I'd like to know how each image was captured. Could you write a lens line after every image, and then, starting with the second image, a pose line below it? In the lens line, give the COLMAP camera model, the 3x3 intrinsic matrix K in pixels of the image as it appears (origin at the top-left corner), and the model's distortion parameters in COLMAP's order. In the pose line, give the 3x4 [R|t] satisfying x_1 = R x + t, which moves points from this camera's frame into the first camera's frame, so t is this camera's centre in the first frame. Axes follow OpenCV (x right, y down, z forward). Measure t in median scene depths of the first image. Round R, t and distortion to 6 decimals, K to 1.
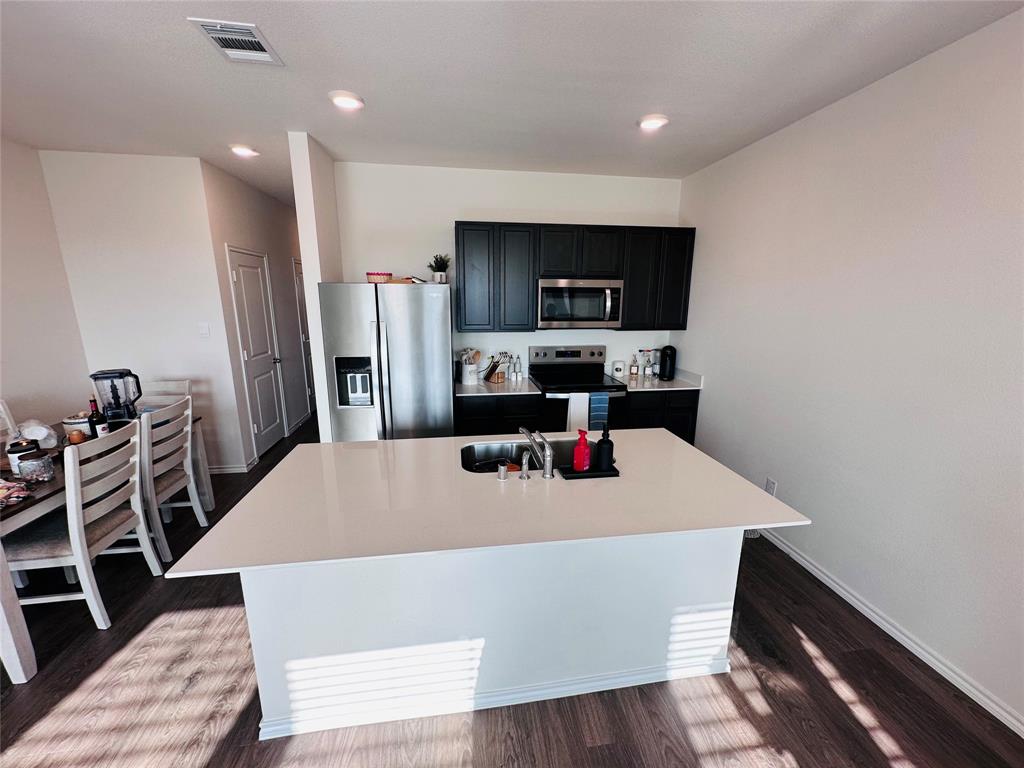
lens RADIAL K [[410.8, 0, 516.4], [0, 410.8, 386.0], [0, 0, 1]] dist [-0.000802, -0.000234]
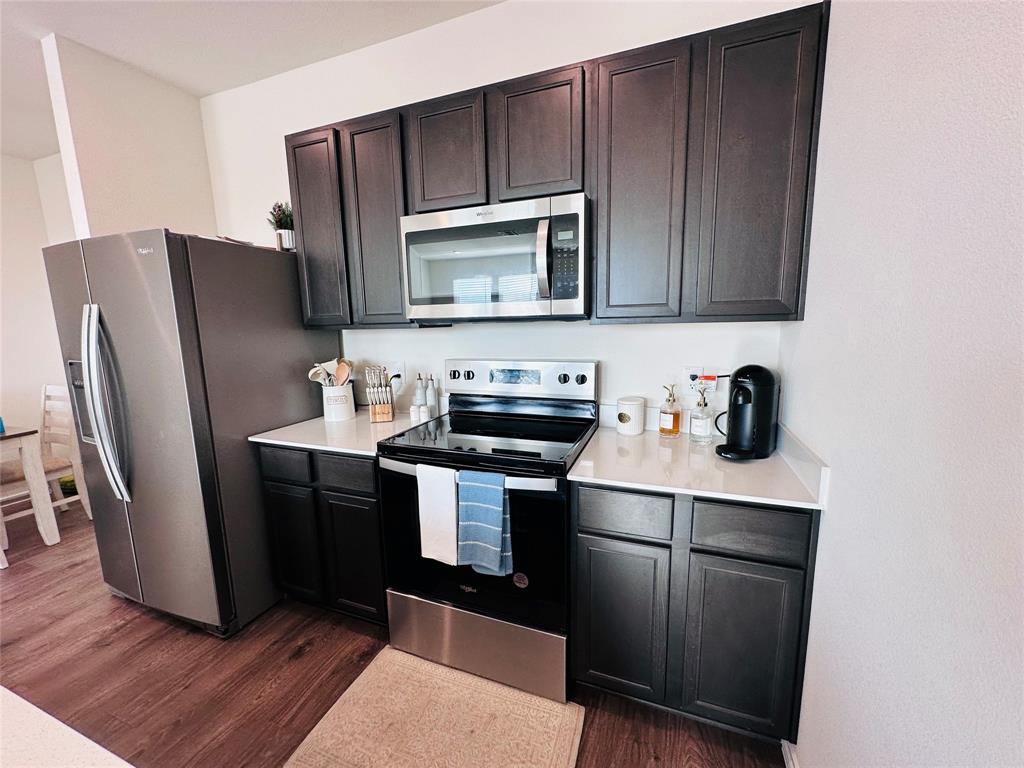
lens RADIAL K [[410.8, 0, 510.3], [0, 410.8, 382.8], [0, 0, 1]] dist [-0.000802, -0.000234]
pose [[0.869968, 0.049503, -0.490617, 0.404232], [-0.083054, 0.995444, -0.046834, -0.053096], [0.486063, 0.081492, 0.870116, 0.645685]]
